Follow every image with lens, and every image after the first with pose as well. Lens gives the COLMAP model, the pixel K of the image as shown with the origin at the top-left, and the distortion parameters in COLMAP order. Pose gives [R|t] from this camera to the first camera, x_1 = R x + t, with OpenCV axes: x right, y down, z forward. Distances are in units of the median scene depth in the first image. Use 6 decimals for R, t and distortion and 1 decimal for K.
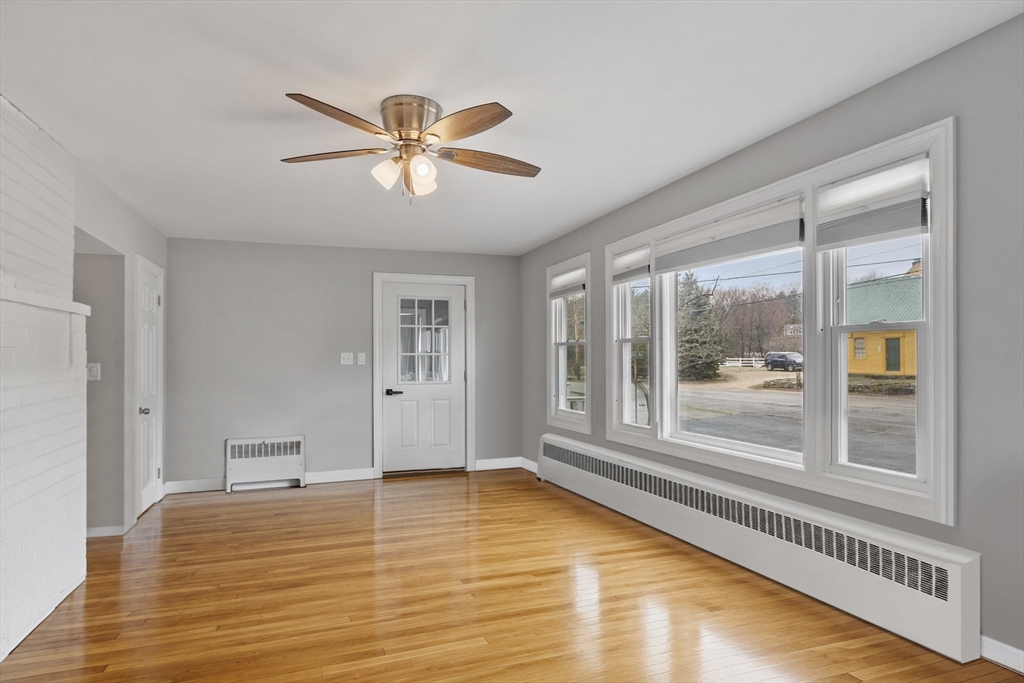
lens RADIAL K [[546.0, 0, 512.0], [0, 546.0, 341.5], [0, 0, 1]] dist [-0.003326, 0.000141]
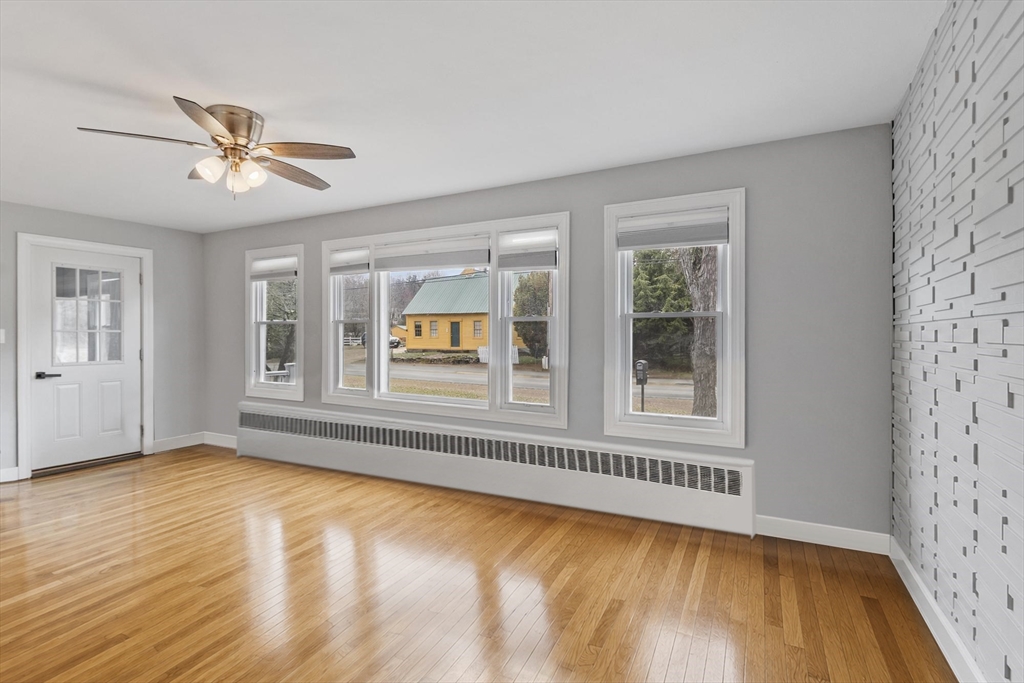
lens RADIAL K [[530.8, 0, 512.0], [0, 530.8, 341.5], [0, 0, 1]] dist [0.003310, 0.000806]
pose [[0.735317, -0.005128, 0.677704, -0.289520], [-0.021114, 0.999313, 0.030471, -0.001716], [-0.677394, -0.036715, 0.734703, -0.124055]]
